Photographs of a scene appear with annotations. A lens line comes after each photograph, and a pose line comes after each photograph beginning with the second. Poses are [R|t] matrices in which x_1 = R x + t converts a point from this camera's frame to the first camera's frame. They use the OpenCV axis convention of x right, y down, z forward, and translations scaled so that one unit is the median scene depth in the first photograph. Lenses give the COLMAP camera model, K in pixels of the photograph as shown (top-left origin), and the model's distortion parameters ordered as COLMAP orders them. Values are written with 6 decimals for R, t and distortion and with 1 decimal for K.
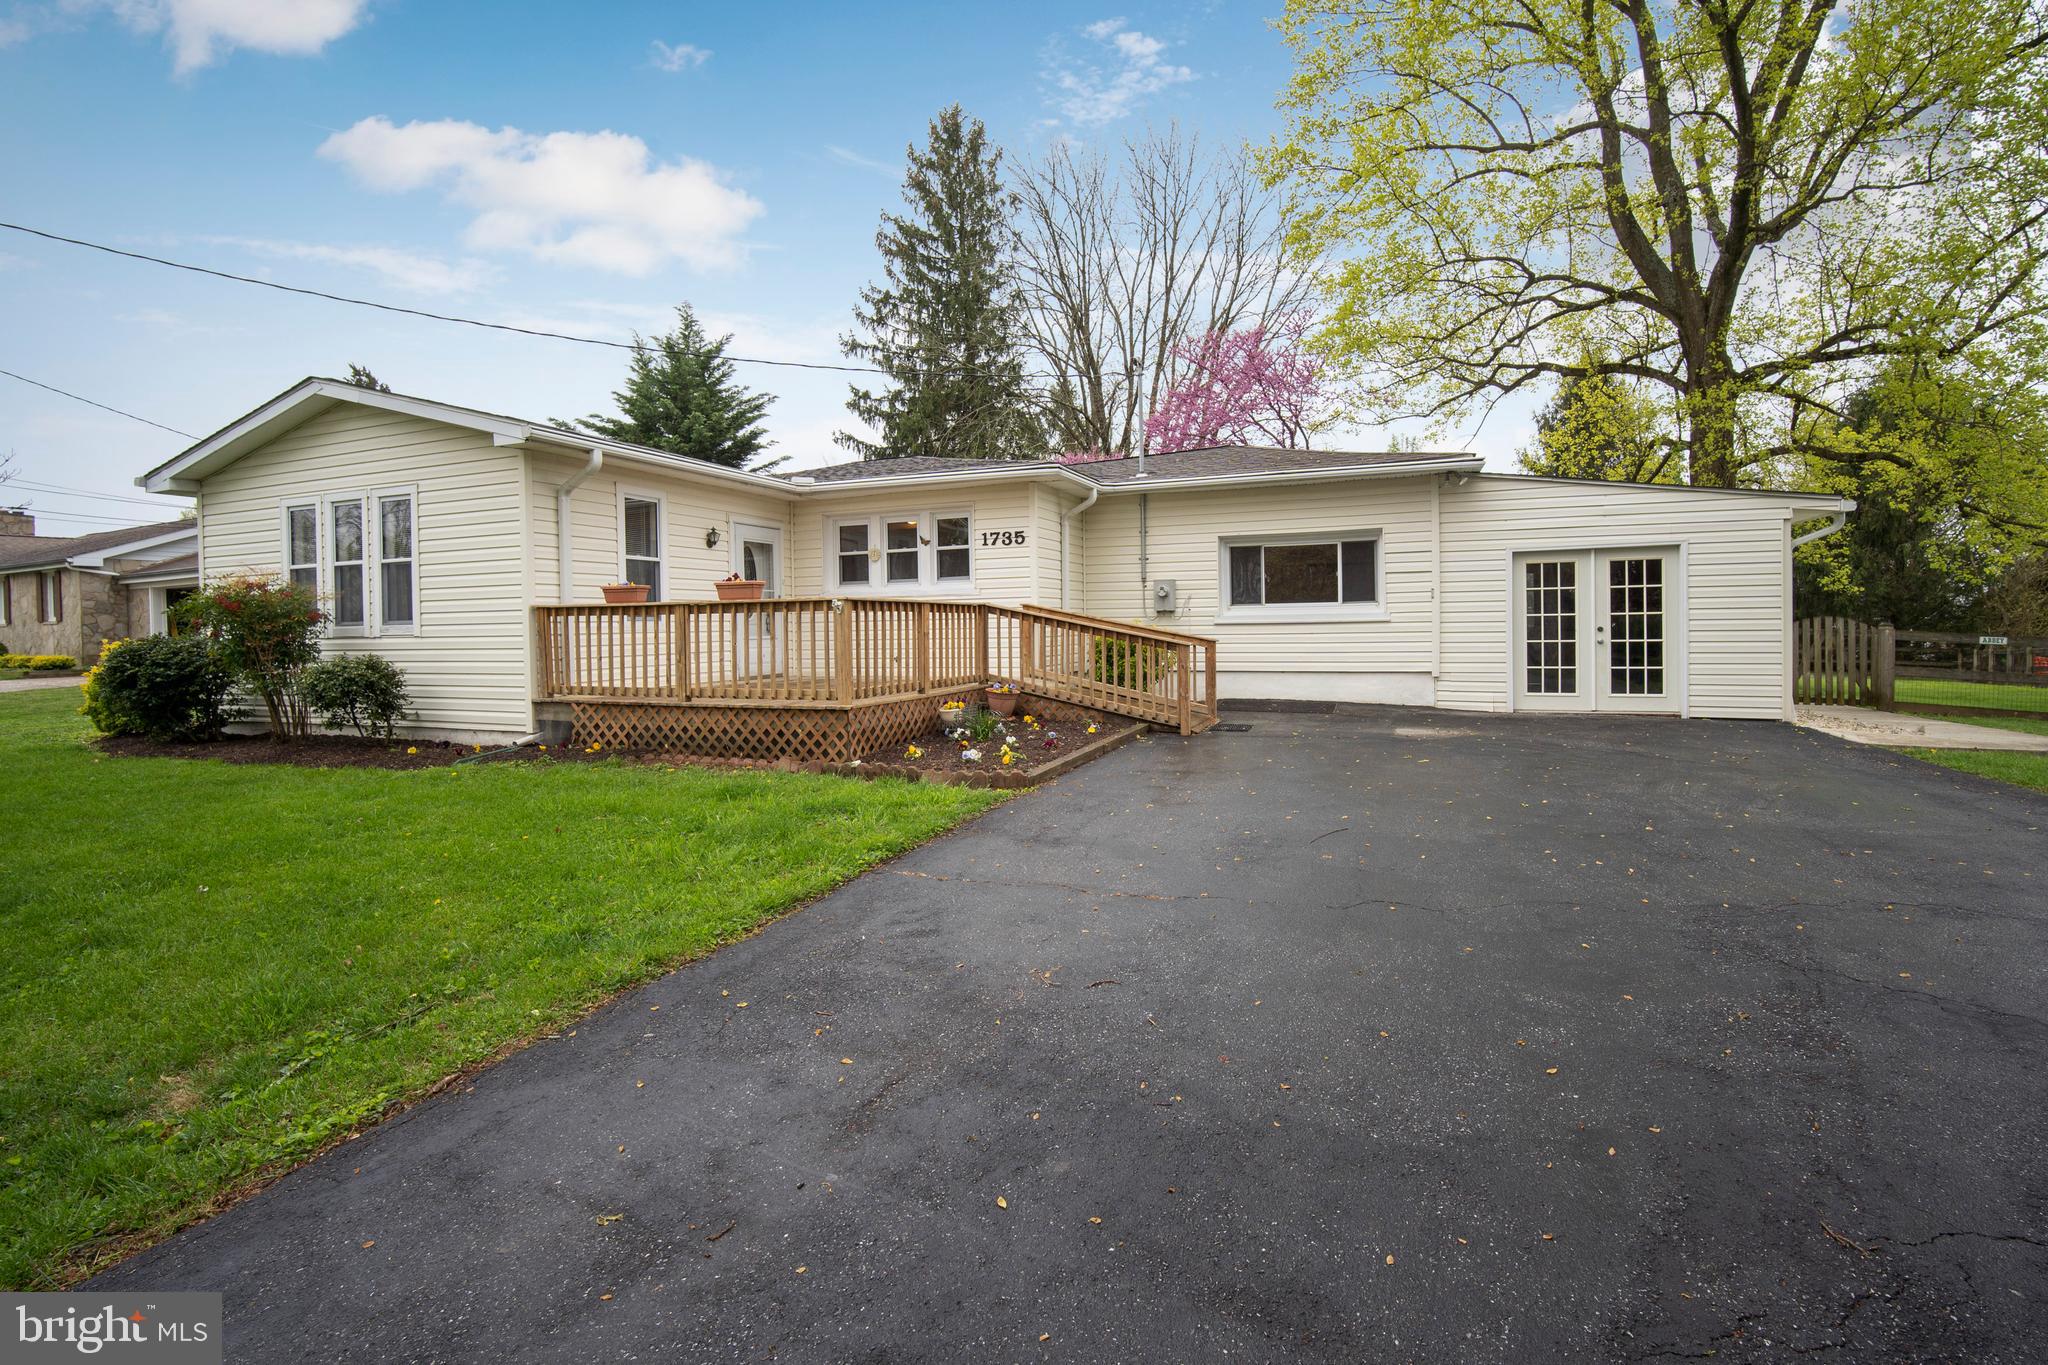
lens RADIAL K [[866.6, 0, 1042.8], [0, 866.6, 666.4], [0, 0, 1]] dist [-0.010778, 0.001801]
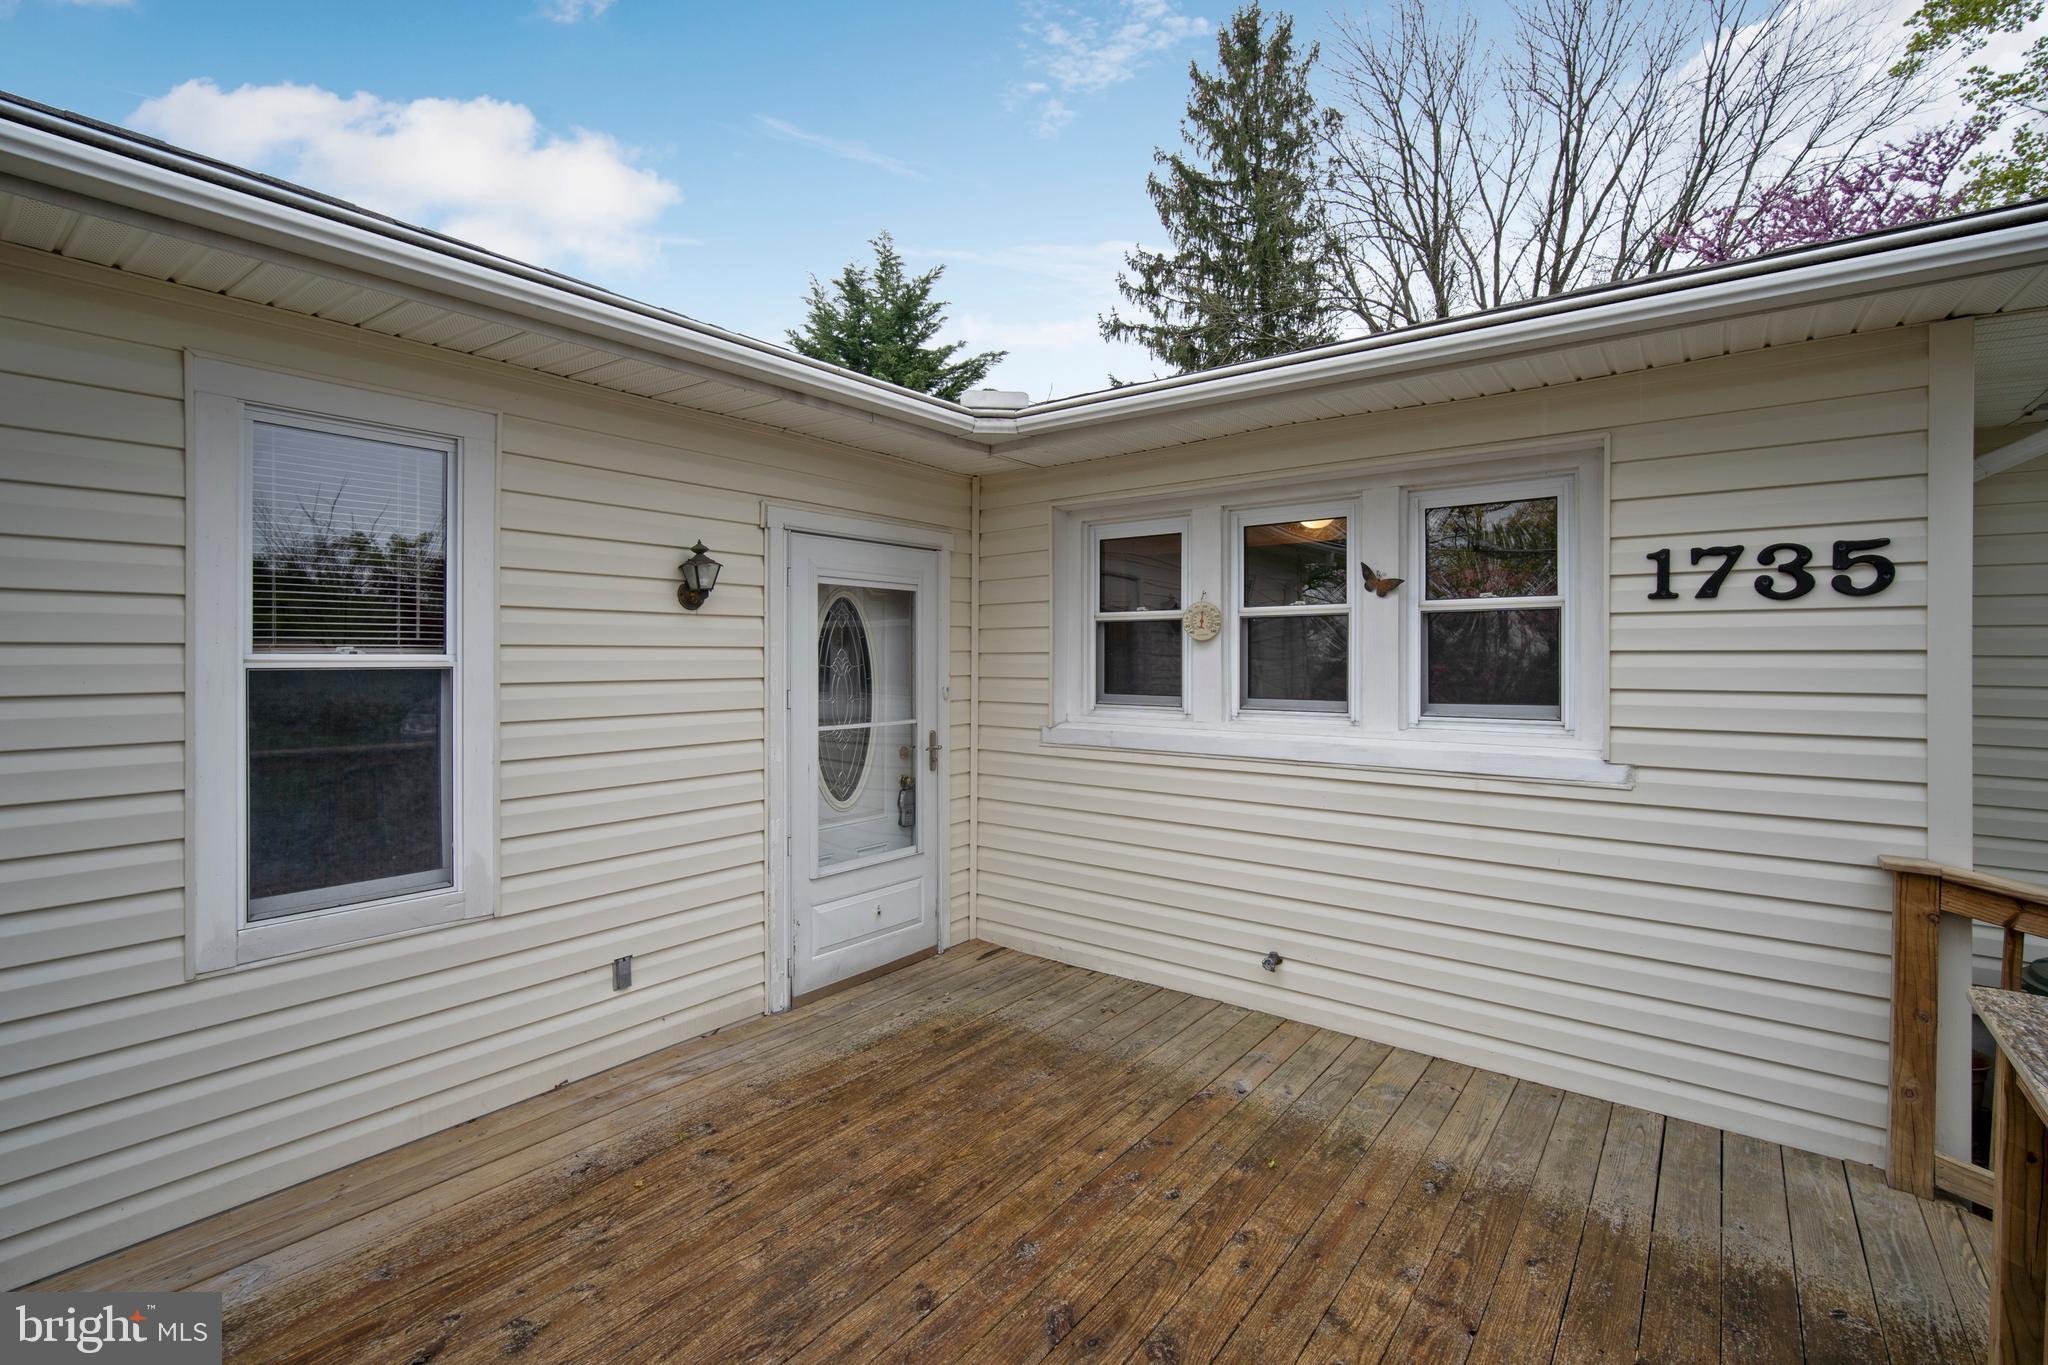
lens RADIAL K [[866.6, 0, 1055.4], [0, 866.6, 664.2], [0, 0, 1]] dist [-0.010778, 0.001801]
pose [[0.963991, 0.019696, -0.265205, -0.097640], [-0.028998, 0.999092, -0.031204, -0.061562], [0.264349, 0.037771, 0.963687, 0.406435]]
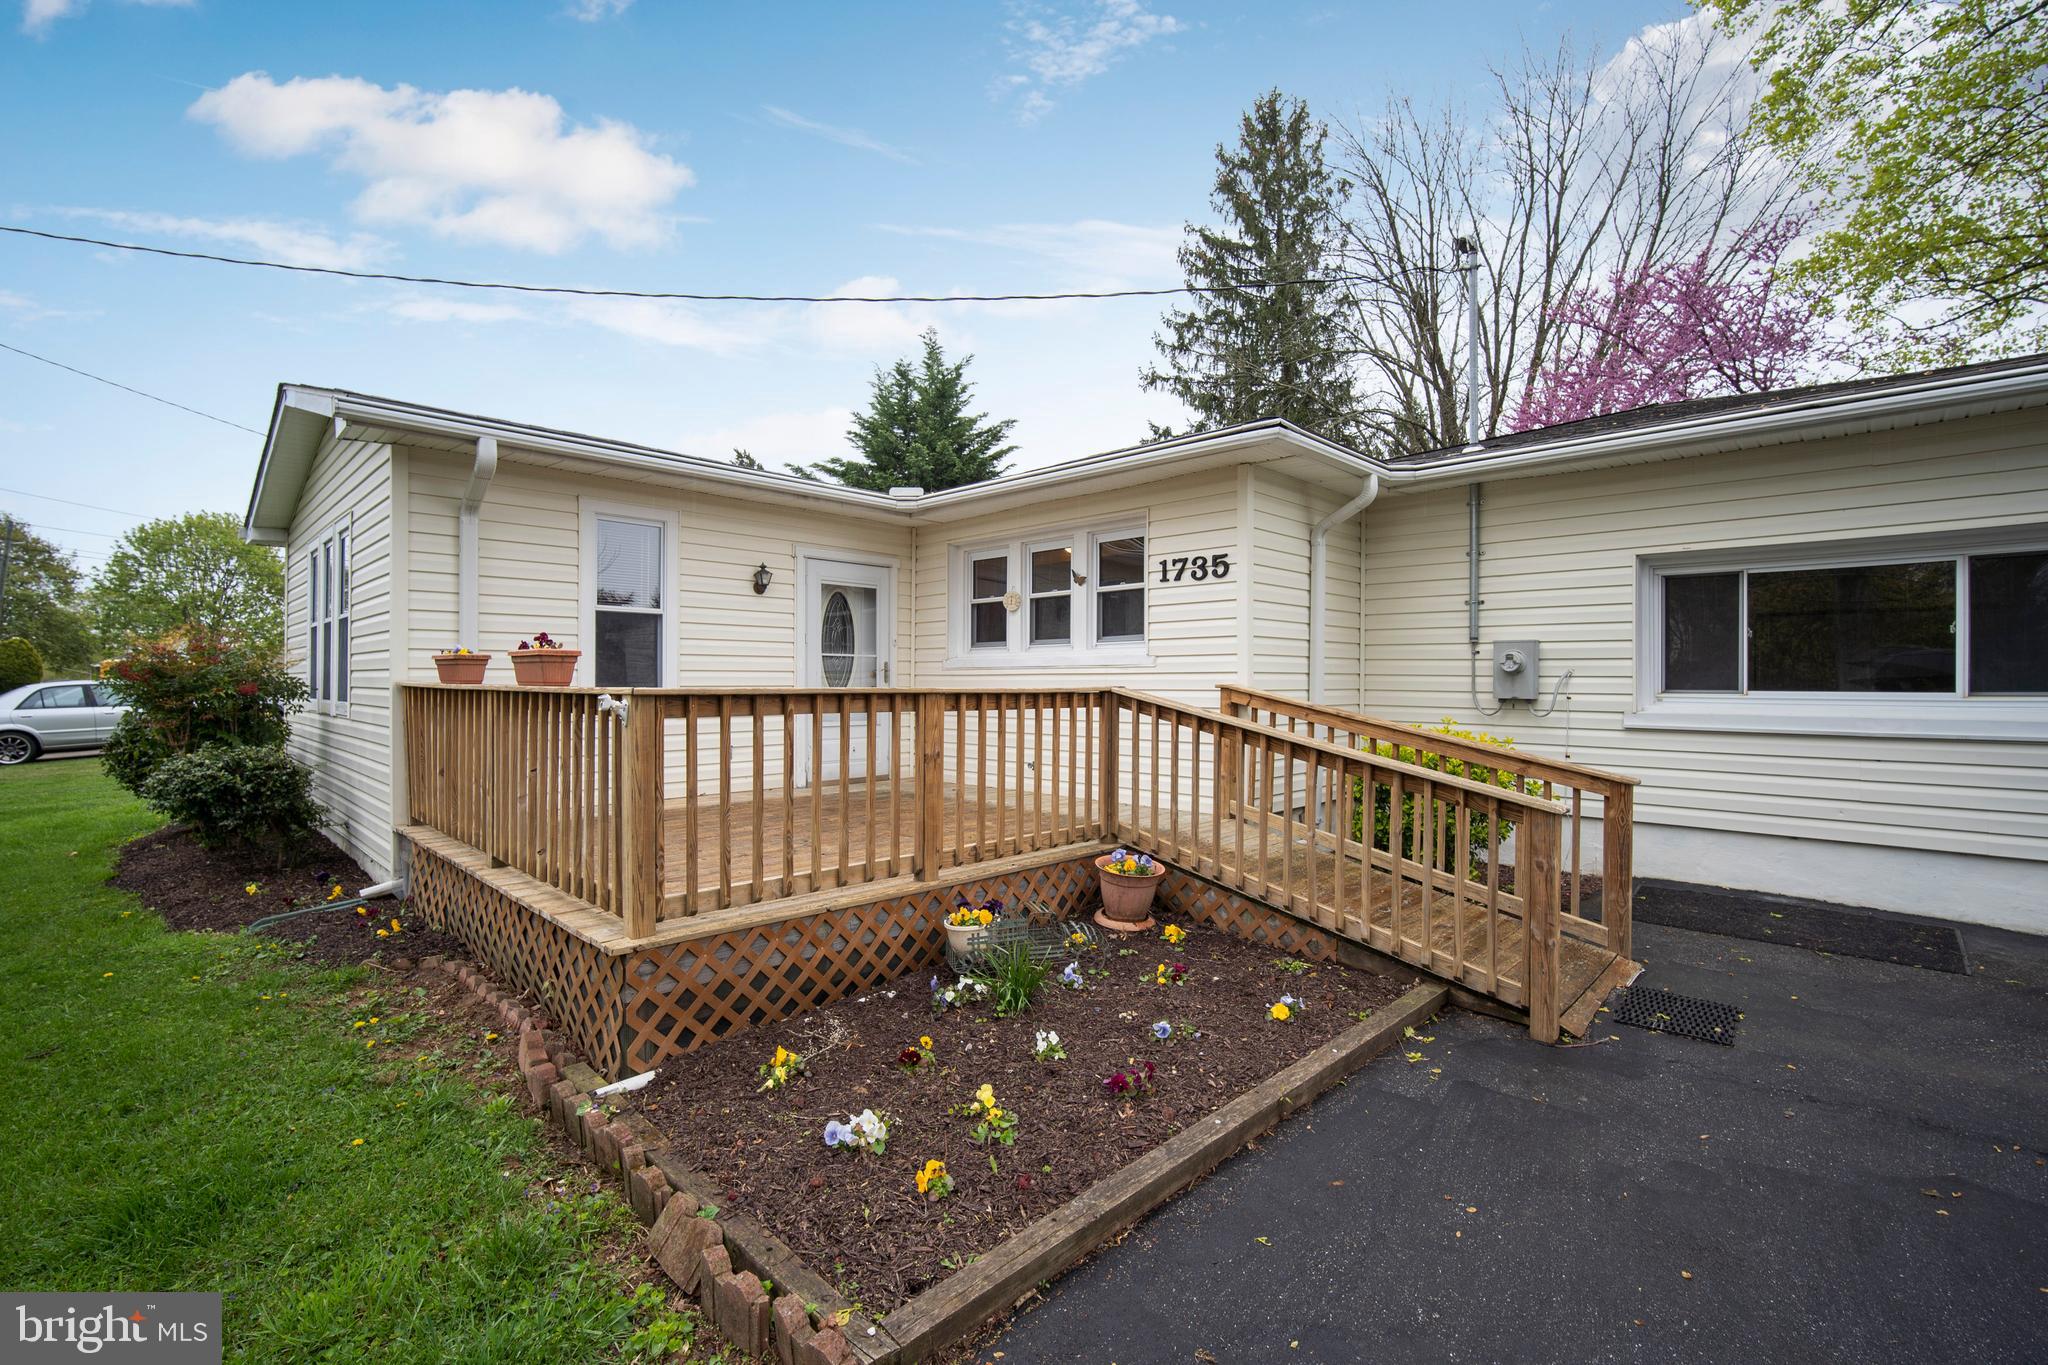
lens RADIAL K [[866.6, 0, 1058.3], [0, 866.6, 683.3], [0, 0, 1]] dist [-0.010778, 0.001801]
pose [[0.929635, 0.018641, -0.368009, 0.046481], [-0.035621, 0.998588, -0.039401, -0.026833], [0.366755, 0.049738, 0.928987, 0.252586]]
